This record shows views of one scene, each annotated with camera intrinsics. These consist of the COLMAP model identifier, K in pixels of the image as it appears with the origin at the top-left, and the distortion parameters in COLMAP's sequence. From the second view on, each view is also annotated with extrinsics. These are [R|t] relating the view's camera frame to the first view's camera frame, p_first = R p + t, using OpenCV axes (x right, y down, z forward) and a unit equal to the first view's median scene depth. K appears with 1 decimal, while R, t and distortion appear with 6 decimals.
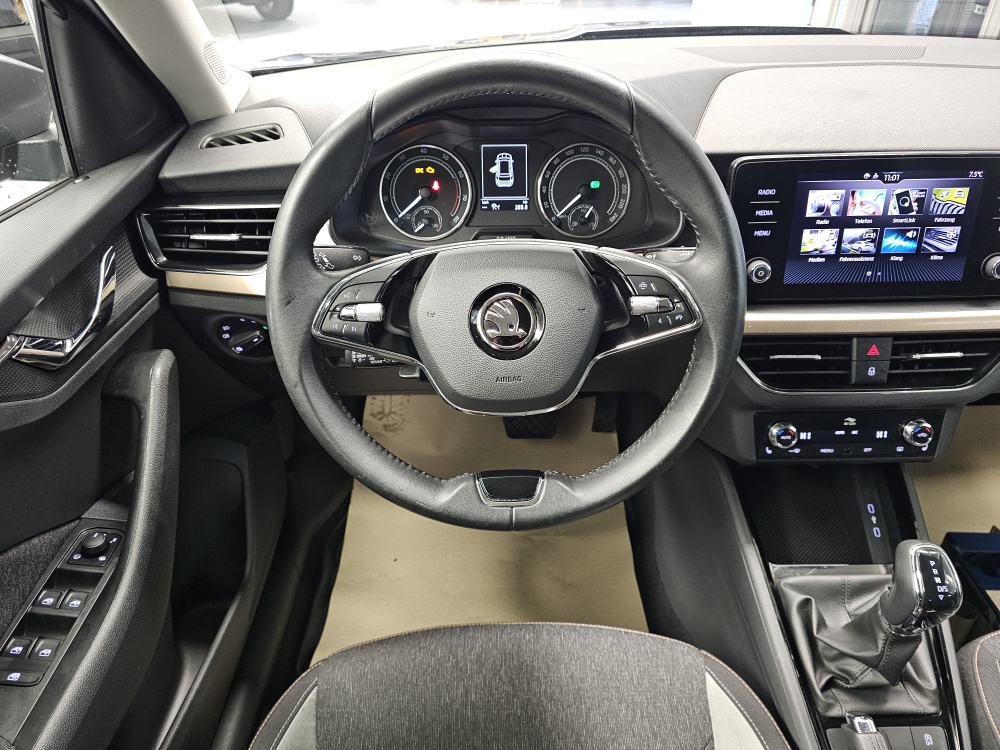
lens RADIAL K [[649.7, 0, 500.0], [0, 649.7, 375.0], [0, 0, 1]] dist [0.039268, -0.036835]
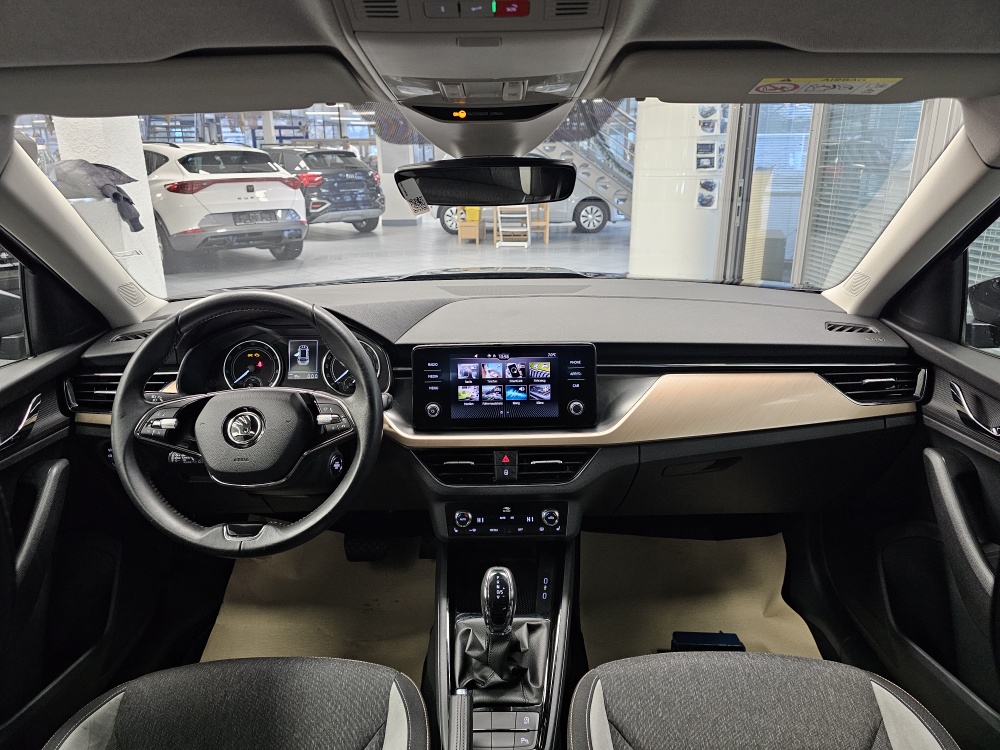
lens RADIAL K [[649.7, 0, 500.0], [0, 649.7, 375.0], [0, 0, 1]] dist [0.039268, -0.036835]
pose [[0.999953, -0.000129, -0.009730, 0.587084], [-0.002905, 0.950355, -0.311154, 0.269989], [0.009287, 0.311167, 0.950310, -0.594888]]
